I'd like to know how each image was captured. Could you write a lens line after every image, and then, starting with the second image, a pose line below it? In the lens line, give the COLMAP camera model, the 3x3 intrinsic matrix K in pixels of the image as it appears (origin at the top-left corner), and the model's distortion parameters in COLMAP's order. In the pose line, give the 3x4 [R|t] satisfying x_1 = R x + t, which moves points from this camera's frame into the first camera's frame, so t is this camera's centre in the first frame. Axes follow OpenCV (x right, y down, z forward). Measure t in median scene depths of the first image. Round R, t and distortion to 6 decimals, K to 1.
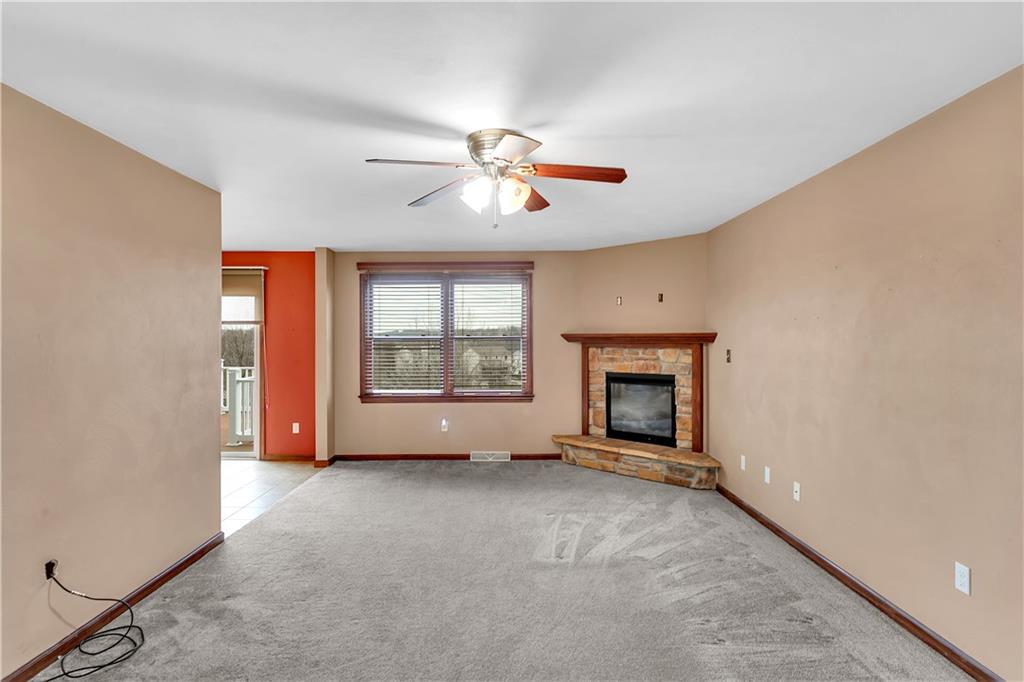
lens RADIAL K [[552.5, 0, 515.5], [0, 552.5, 337.9], [0, 0, 1]] dist [-0.009711, 0.002898]
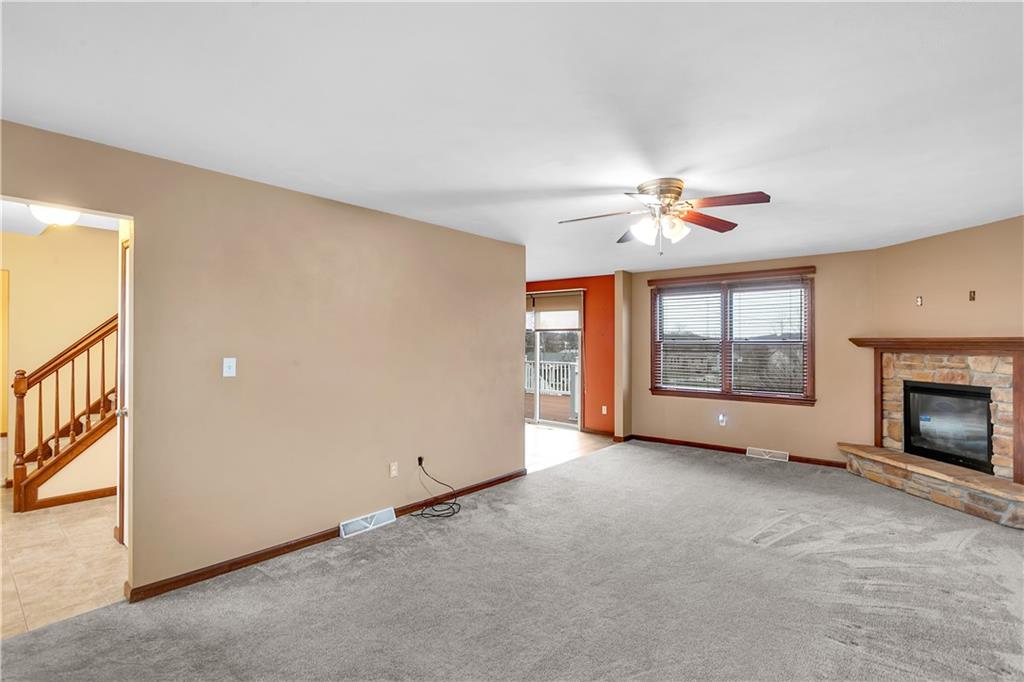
lens RADIAL K [[488.9, 0, 493.6], [0, 488.9, 339.6], [0, 0, 1]] dist [-0.022844, 0.007460]
pose [[0.744152, 0.002118, -0.668007, 0.208532], [-0.004370, 0.999989, -0.001698, -0.000883], [0.667996, 0.004183, 0.744153, -0.043896]]
